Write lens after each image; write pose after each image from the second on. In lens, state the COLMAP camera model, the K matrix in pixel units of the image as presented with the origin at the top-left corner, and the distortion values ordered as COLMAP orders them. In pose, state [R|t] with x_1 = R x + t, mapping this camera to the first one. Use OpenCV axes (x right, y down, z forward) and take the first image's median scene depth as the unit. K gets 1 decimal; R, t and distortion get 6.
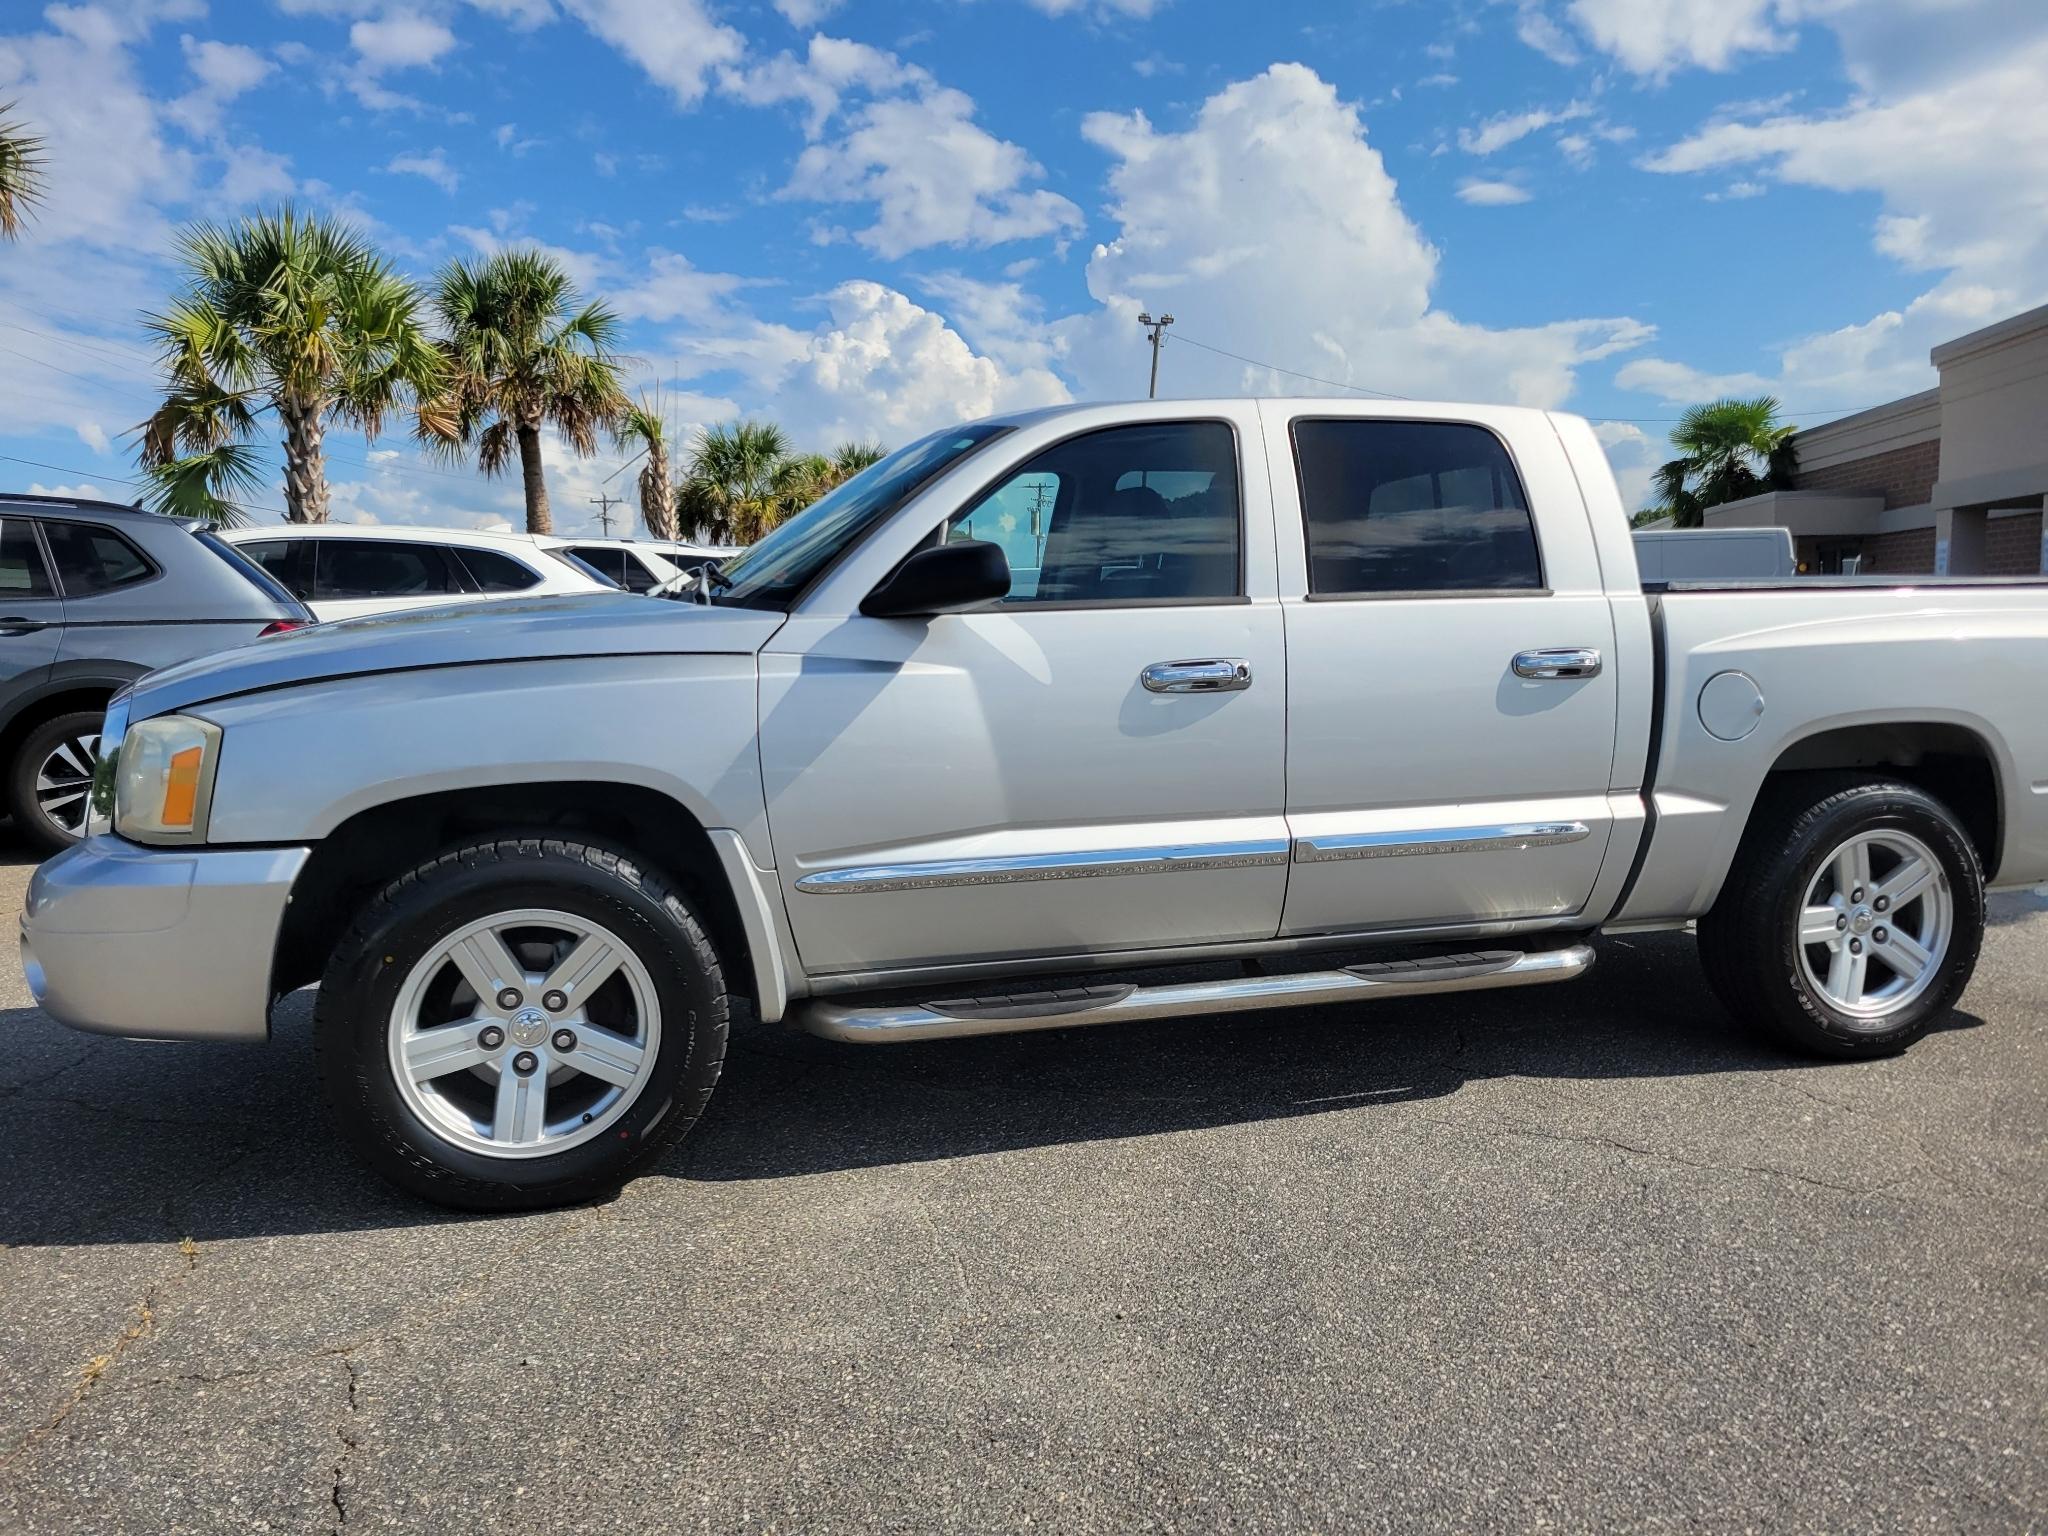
lens RADIAL K [[1538.9, 0, 1063.1], [0, 1538.9, 751.9], [0, 0, 1]] dist [0.063190, -0.048372]
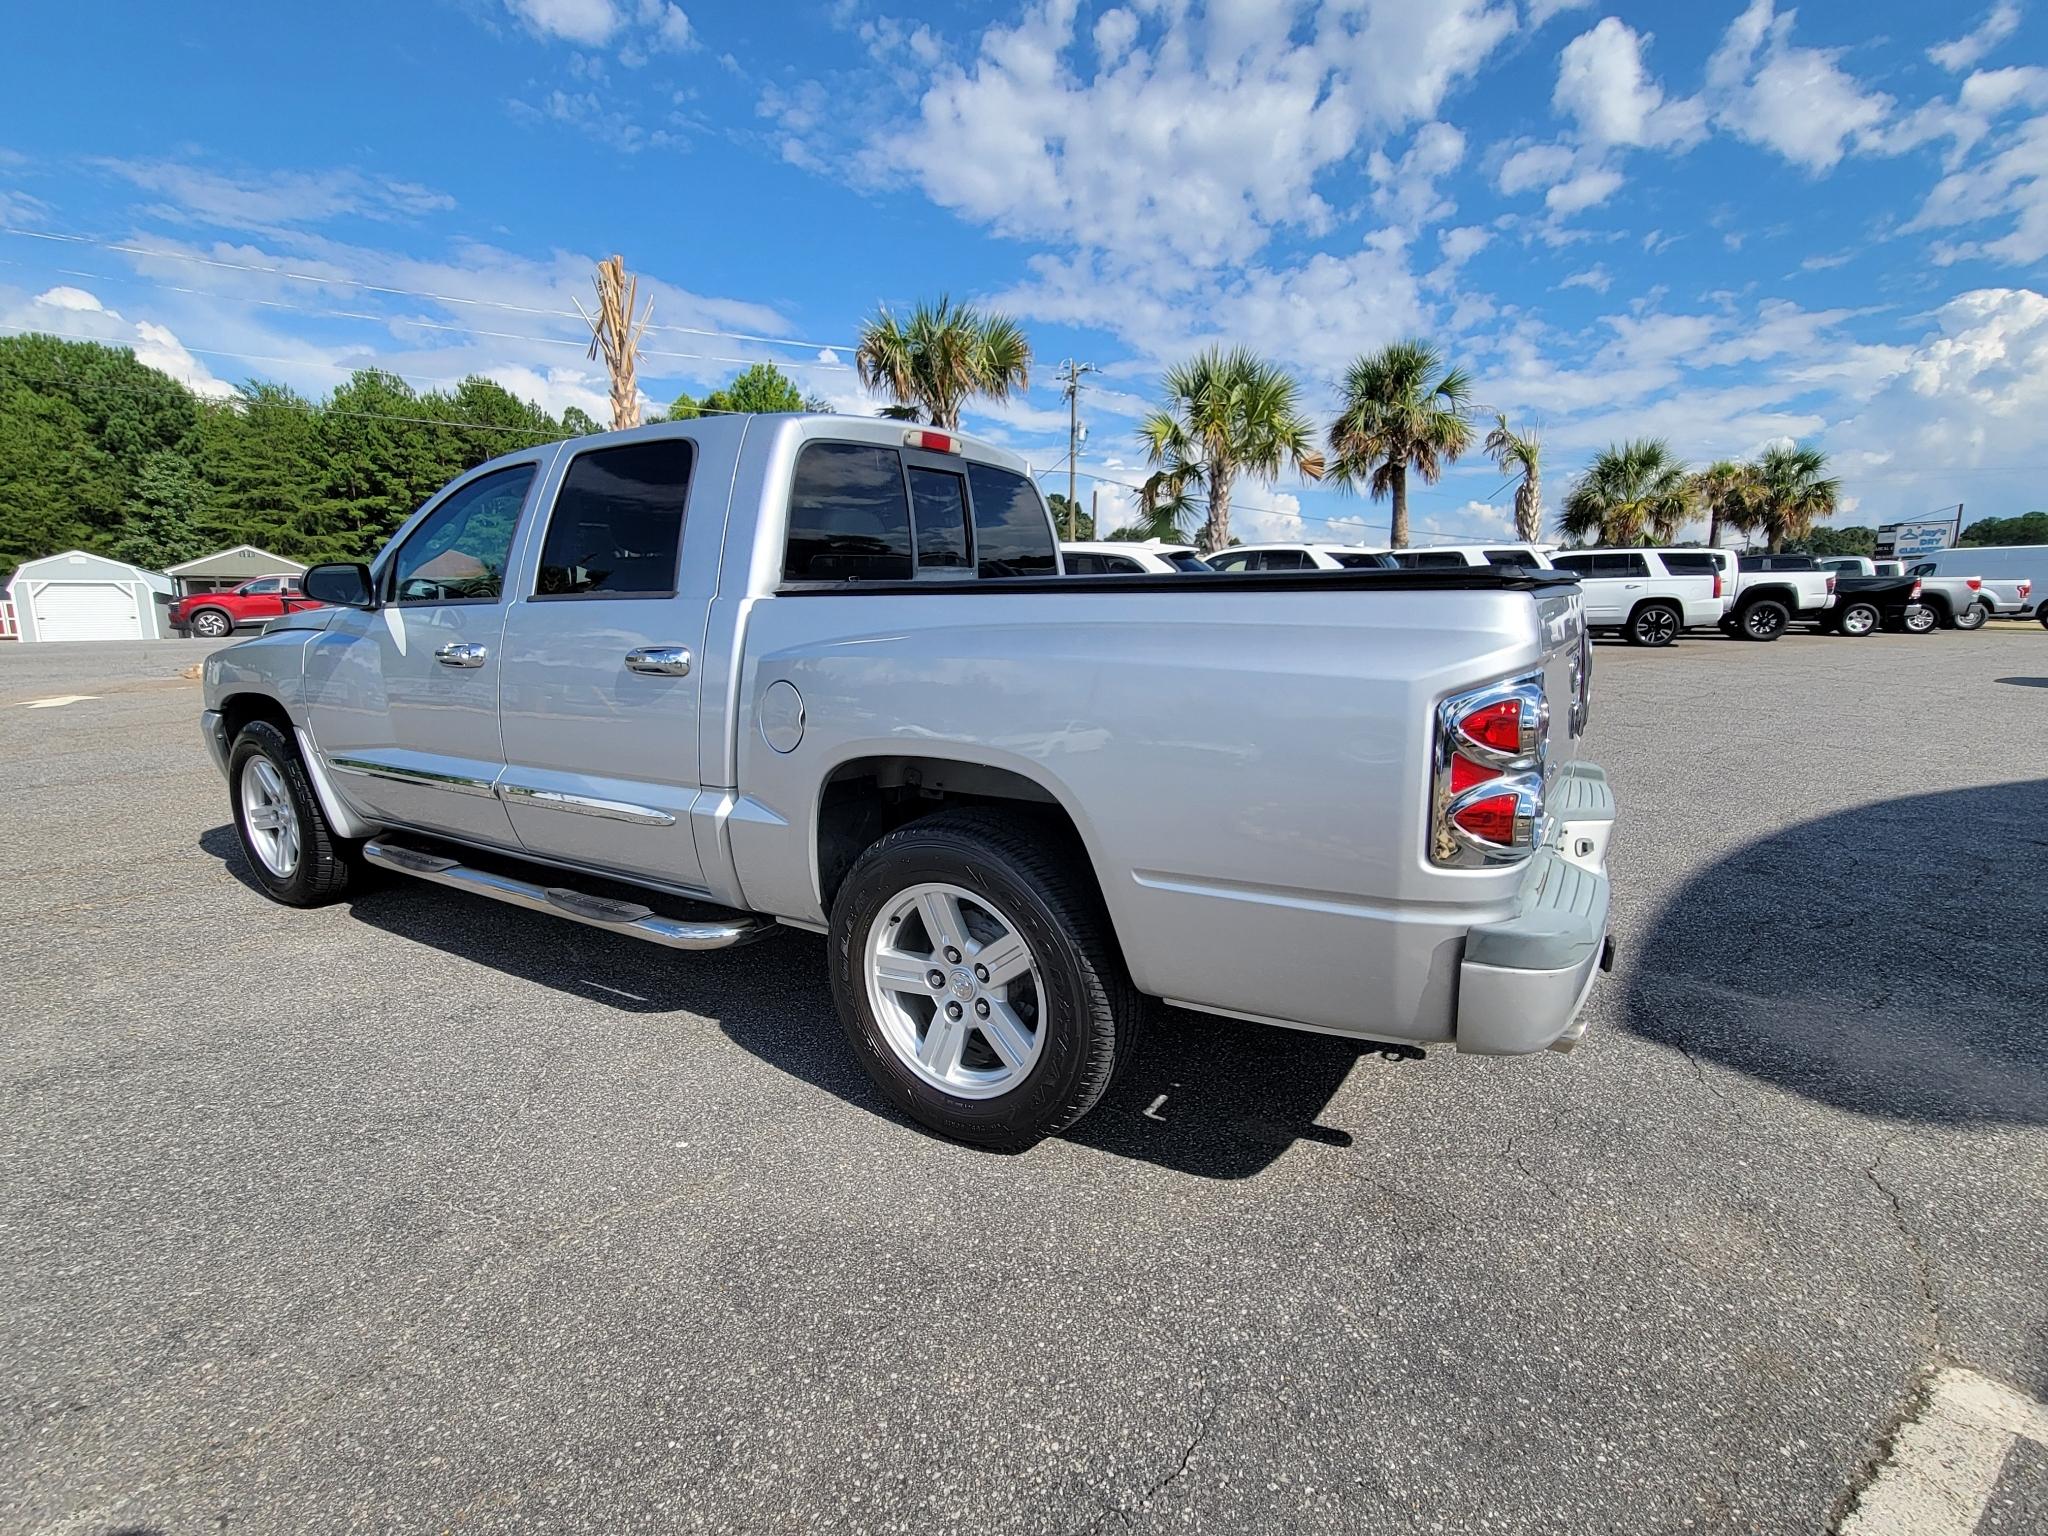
lens RADIAL K [[972.5, 0, 1032.7], [0, 972.5, 782.7], [0, 0, 1]] dist [0.001121, -0.001556]
pose [[0.646017, 0.148881, -0.748663, 0.083548], [-0.068363, 0.988138, 0.137513, -0.007034], [0.760256, -0.037654, 0.648532, 0.062520]]
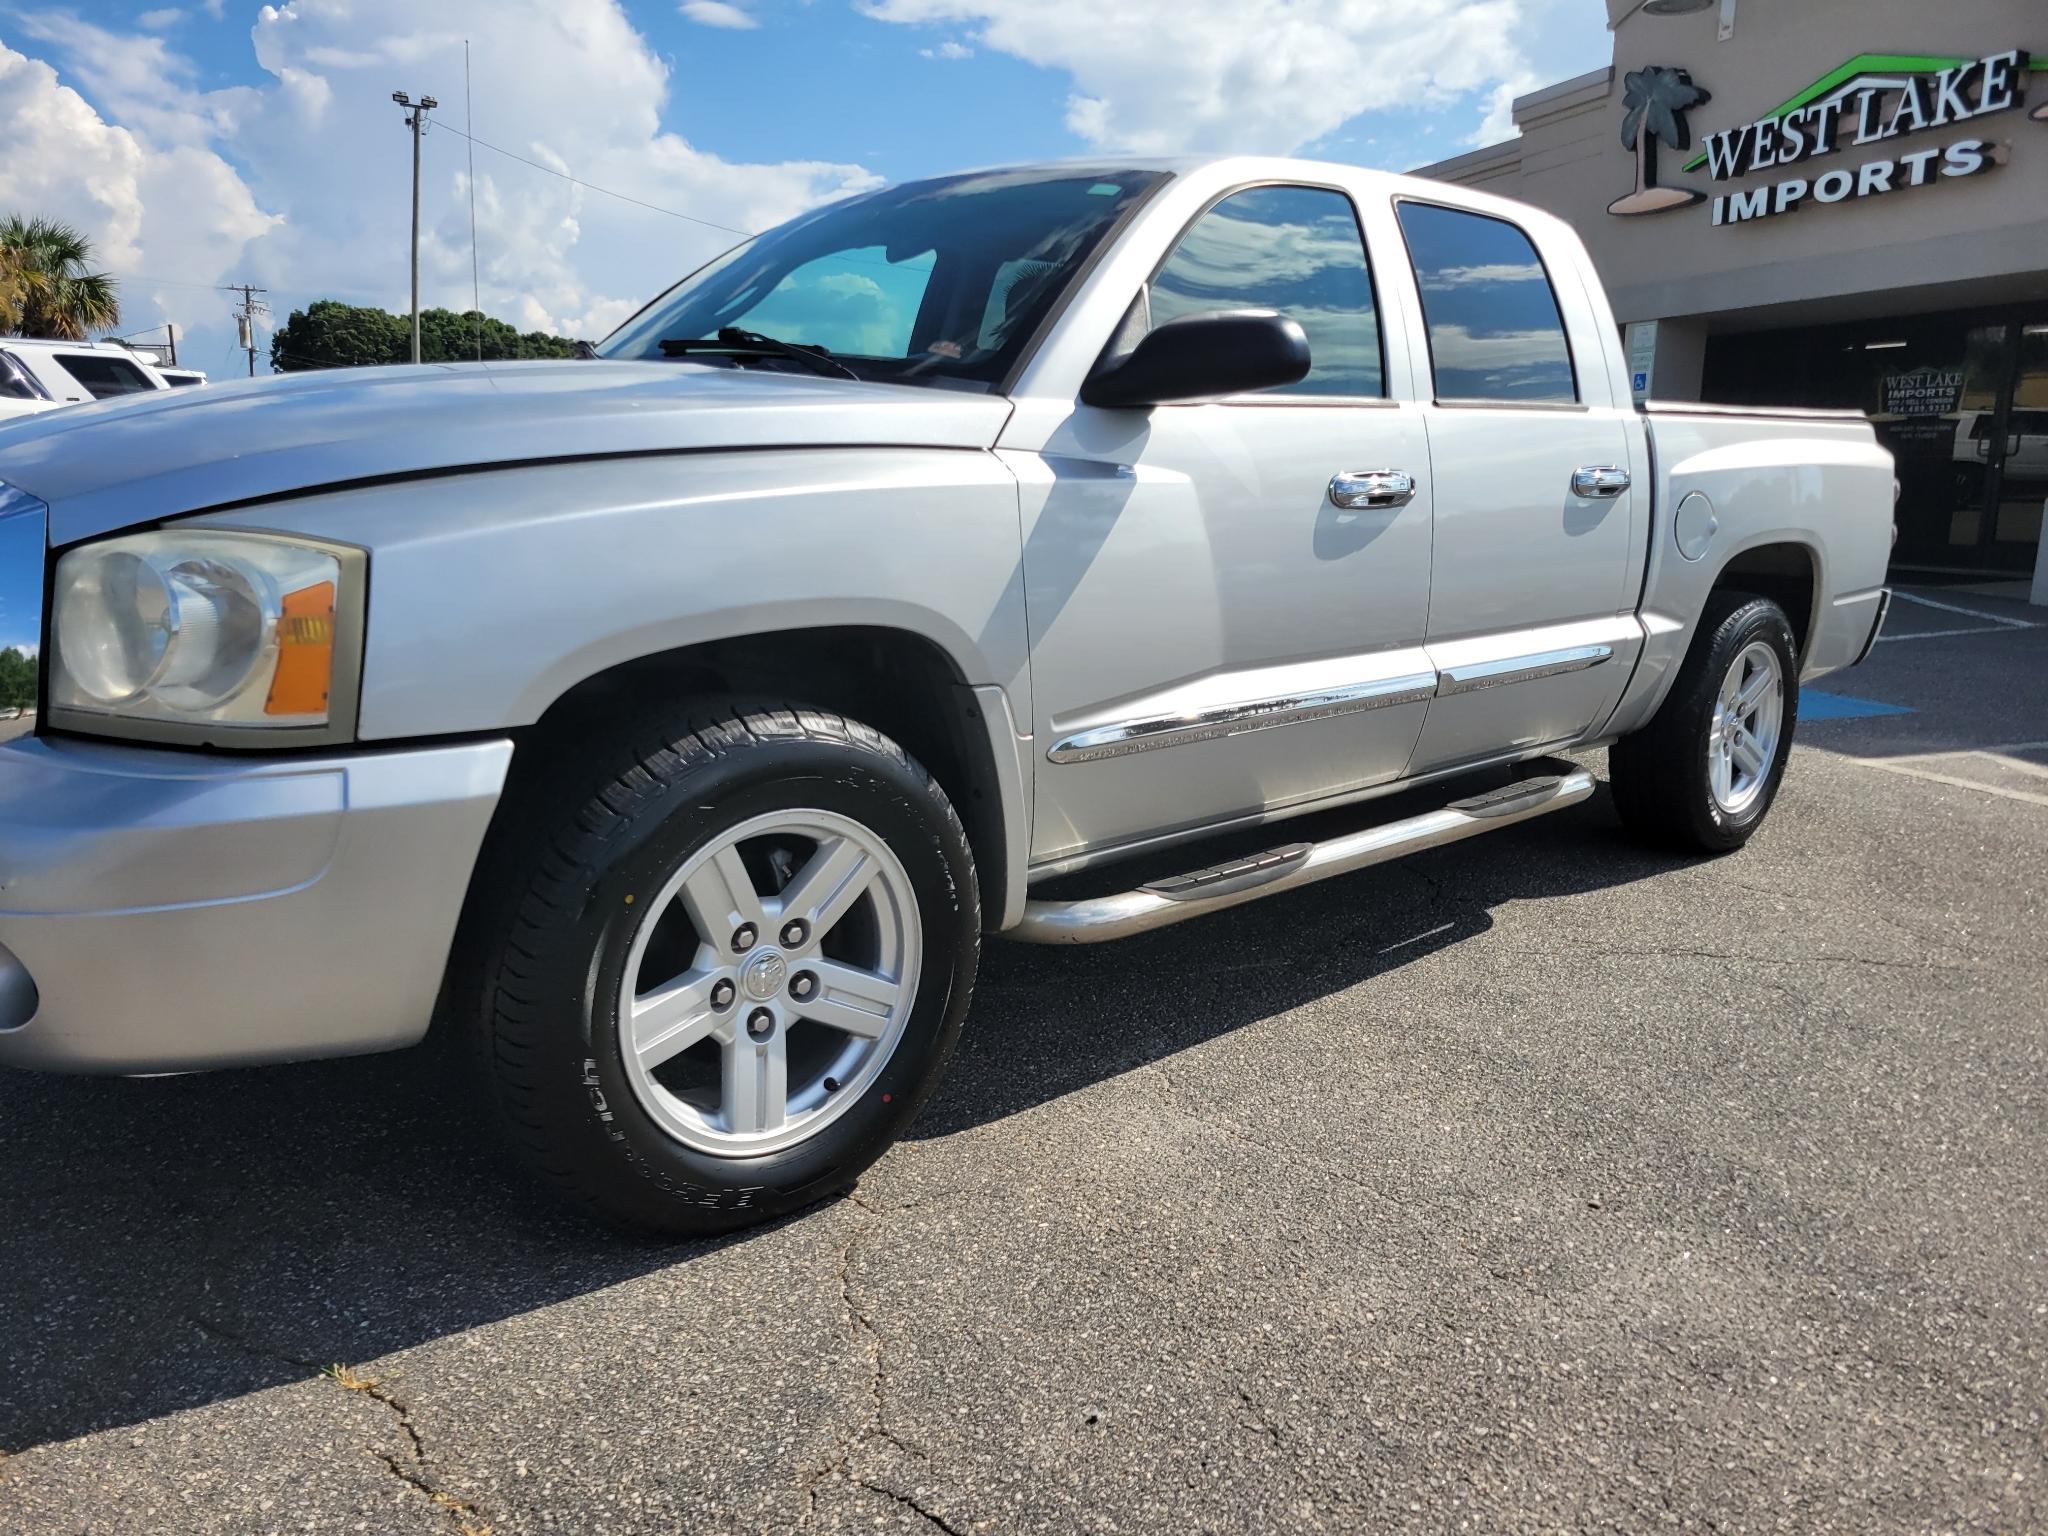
lens RADIAL K [[1538.9, 0, 1051.0], [0, 1538.9, 776.3], [0, 0, 1]] dist [0.063190, -0.048372]
pose [[0.893872, -0.070635, 0.442722, -0.036316], [0.019929, 0.992794, 0.118161, 0.000400], [-0.447878, -0.096798, 0.888839, 0.021548]]
